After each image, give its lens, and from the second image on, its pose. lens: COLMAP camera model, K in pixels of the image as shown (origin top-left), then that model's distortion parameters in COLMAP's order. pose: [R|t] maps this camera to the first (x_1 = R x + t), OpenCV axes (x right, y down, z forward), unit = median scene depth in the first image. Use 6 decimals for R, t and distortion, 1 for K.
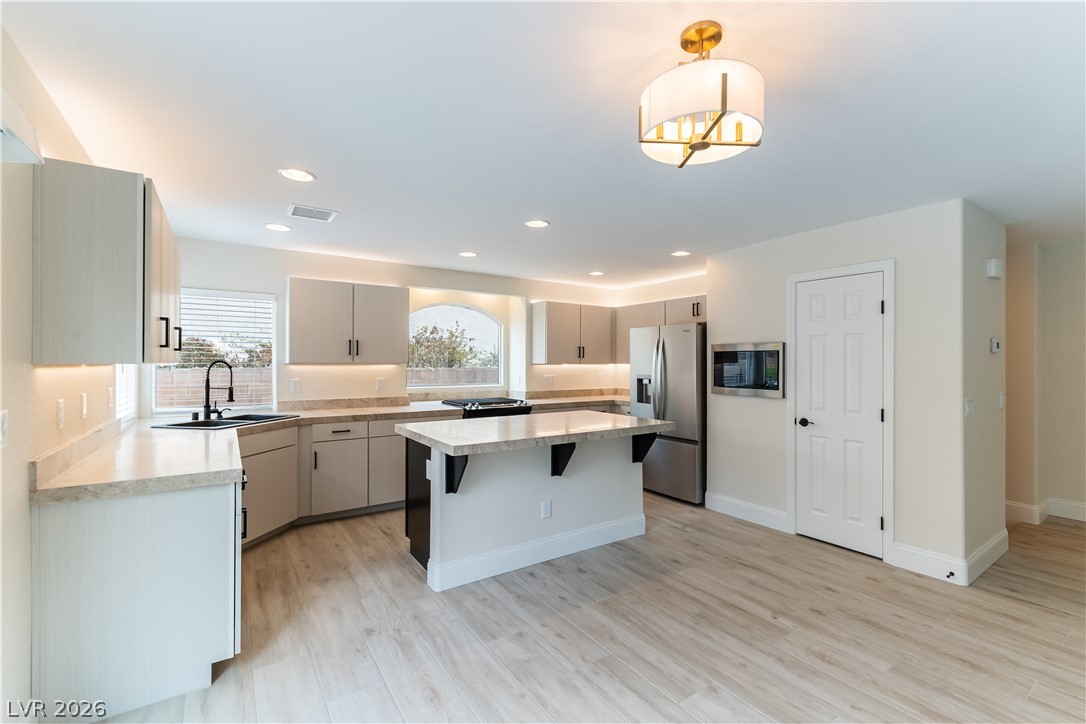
lens RADIAL K [[470.1, 0, 550.8], [0, 470.1, 361.2], [0, 0, 1]] dist [0.000244, -0.000442]
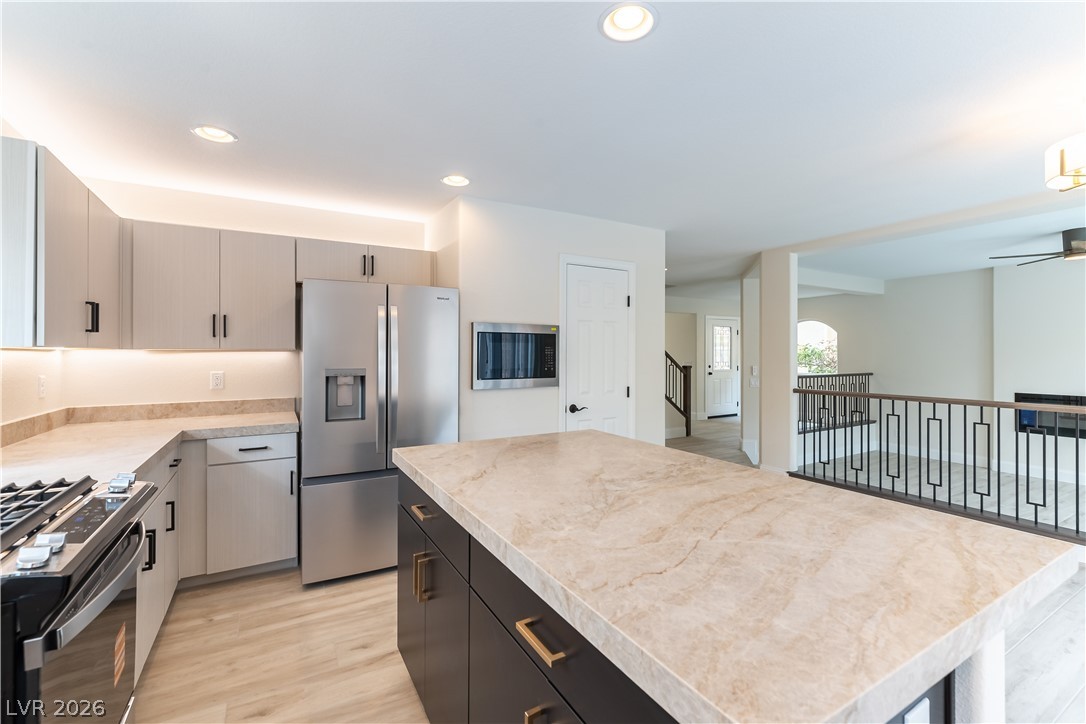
lens RADIAL K [[470.1, 0, 545.7], [0, 470.1, 351.8], [0, 0, 1]] dist [0.000244, -0.000442]
pose [[0.079593, 0.001136, 0.996827, -0.448927], [-0.001817, 0.999998, -0.000995, 0.013022], [-0.996826, -0.001732, 0.079595, 0.998256]]
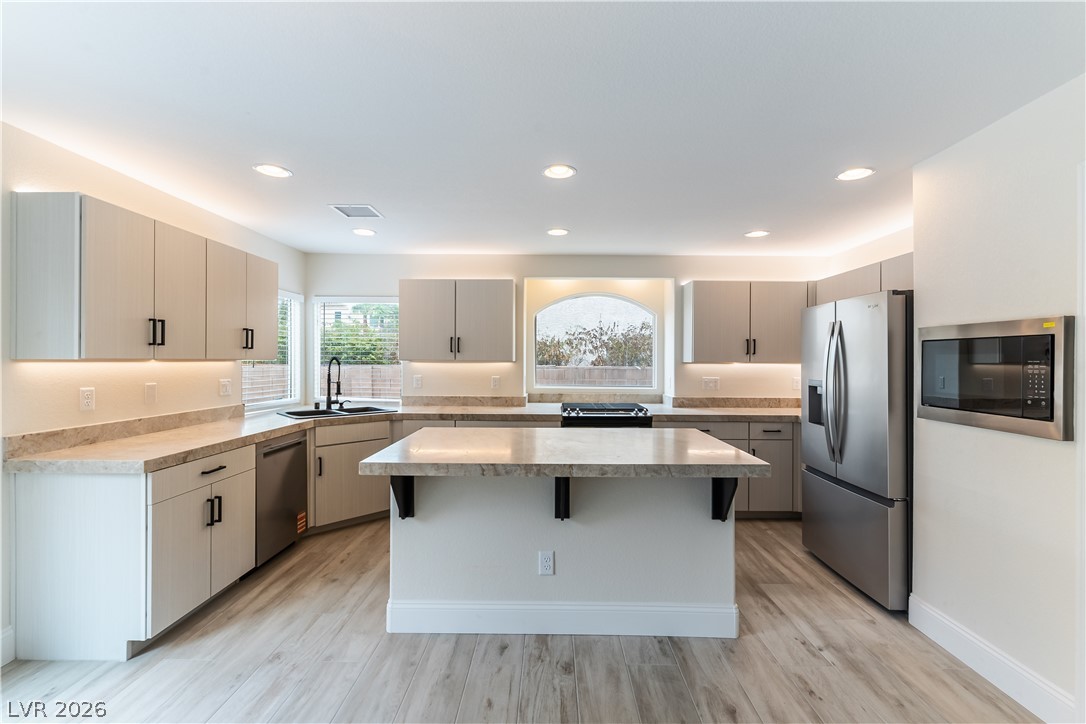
lens RADIAL K [[470.1, 0, 548.8], [0, 470.1, 361.8], [0, 0, 1]] dist [0.000244, -0.000442]
pose [[0.819223, 0.004028, -0.573461, 0.365175], [-0.002082, 0.999990, 0.004050, 0.002823], [0.573471, -0.002124, 0.819223, 0.368771]]
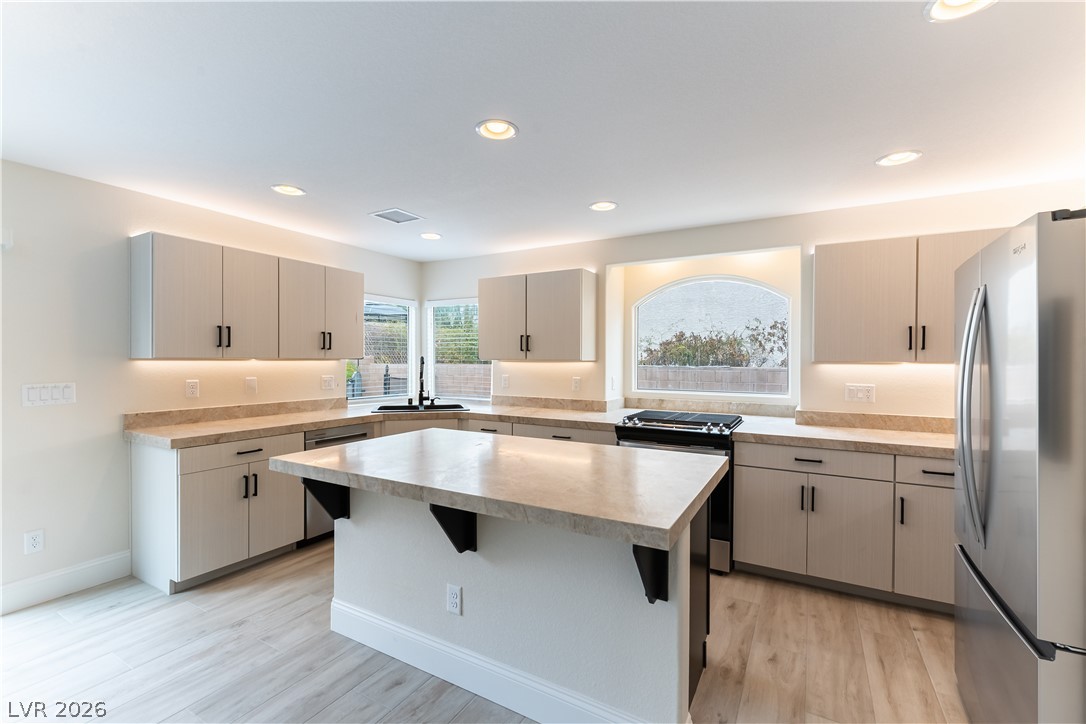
lens RADIAL K [[470.1, 0, 546.3], [0, 470.1, 365.2], [0, 0, 1]] dist [0.000244, -0.000442]
pose [[0.435799, 0.010670, -0.899981, 0.526259], [-0.001600, 0.999937, 0.011081, 0.005322], [0.900043, -0.003389, 0.435788, 0.757247]]
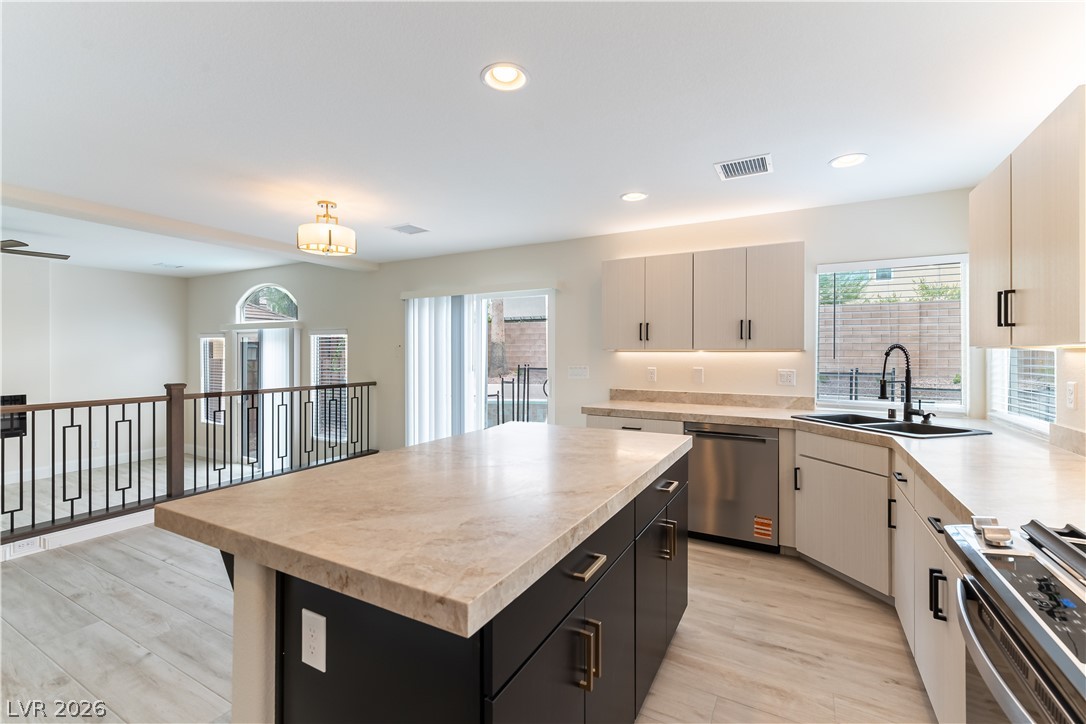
lens RADIAL K [[470.1, 0, 546.8], [0, 470.1, 354.6], [0, 0, 1]] dist [0.000244, -0.000442]
pose [[-0.893592, -0.002998, -0.448870, 0.157534], [-0.002610, 0.999995, -0.001482, 0.015765], [0.448873, -0.000152, -0.893596, 1.427825]]
